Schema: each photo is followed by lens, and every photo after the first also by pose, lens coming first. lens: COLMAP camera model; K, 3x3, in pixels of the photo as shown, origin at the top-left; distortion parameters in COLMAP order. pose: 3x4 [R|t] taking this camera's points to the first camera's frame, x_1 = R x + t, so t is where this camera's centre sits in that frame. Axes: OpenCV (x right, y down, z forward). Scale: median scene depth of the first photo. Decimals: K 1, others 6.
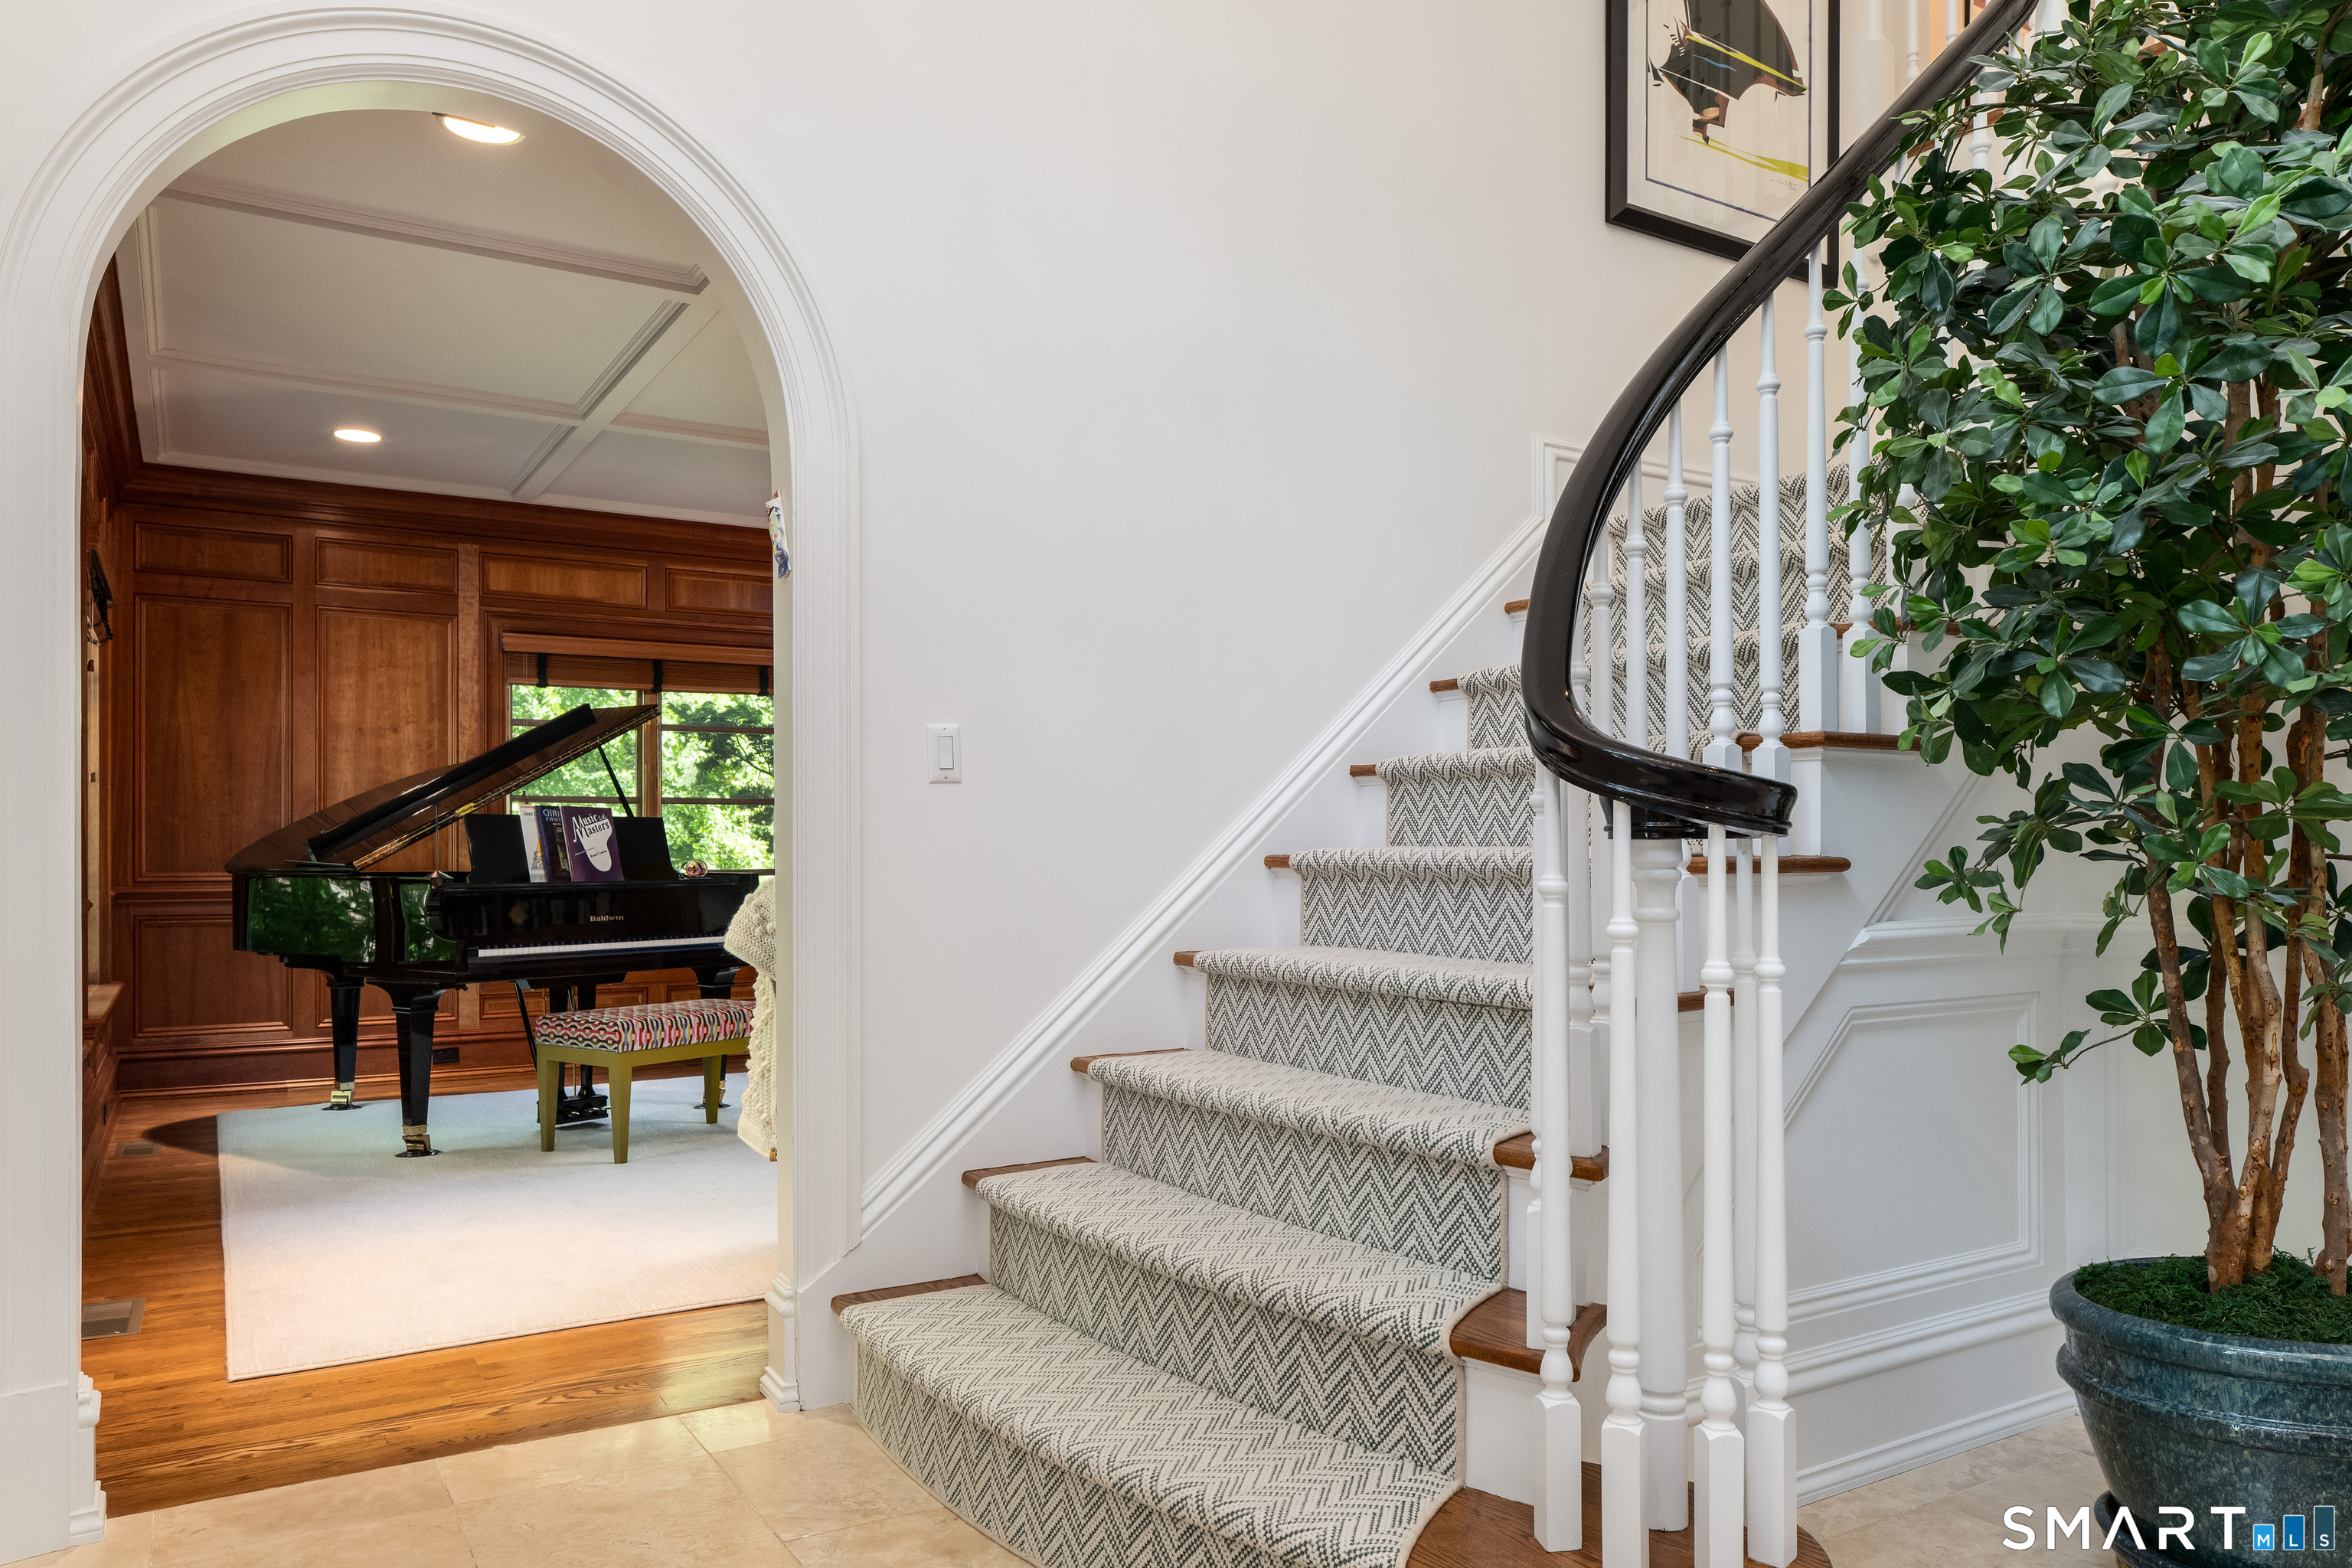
lens RADIAL K [[1611.4, 0, 1217.4], [0, 1611.4, 896.7], [0, 0, 1]] dist [-0.006755, 0.005070]
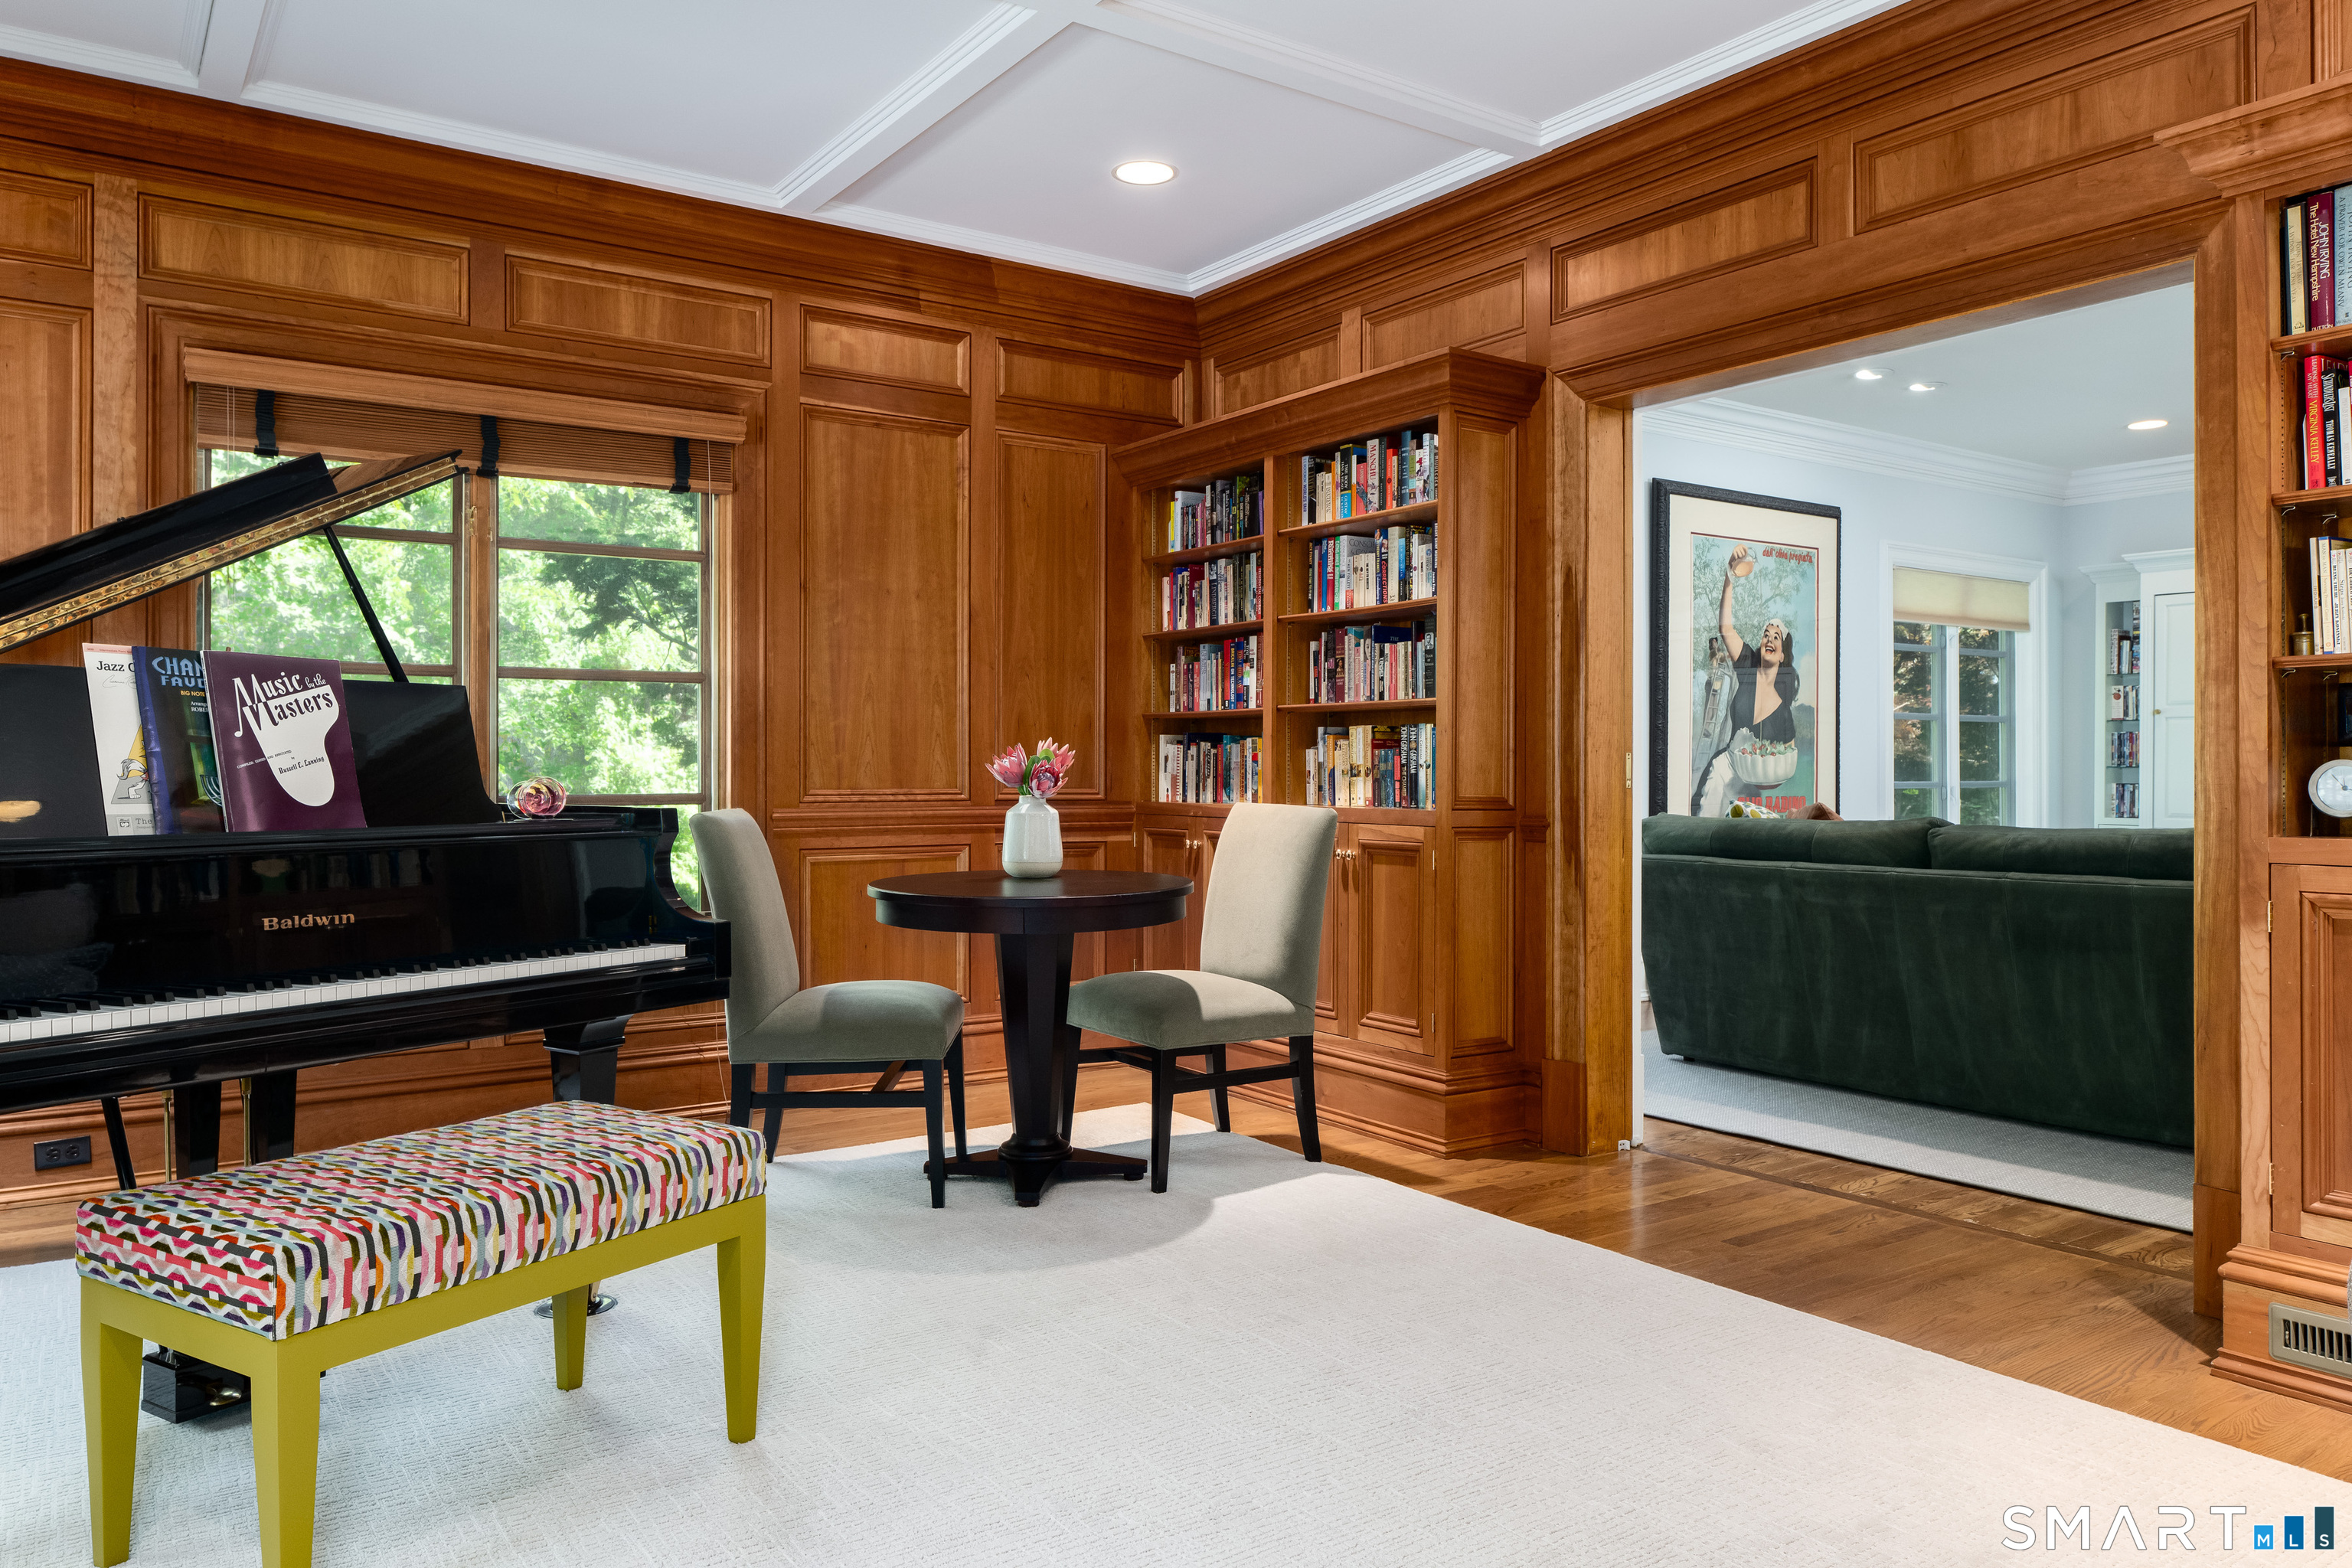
lens RADIAL K [[1611.4, 0, 1178.8], [0, 1611.4, 781.3], [0, 0, 1]] dist [-0.006755, 0.005070]
pose [[0.999398, -0.002273, 0.034625, -0.135585], [0.002886, 0.999840, -0.017665, -0.011504], [-0.034579, 0.017754, 0.999244, 0.460038]]
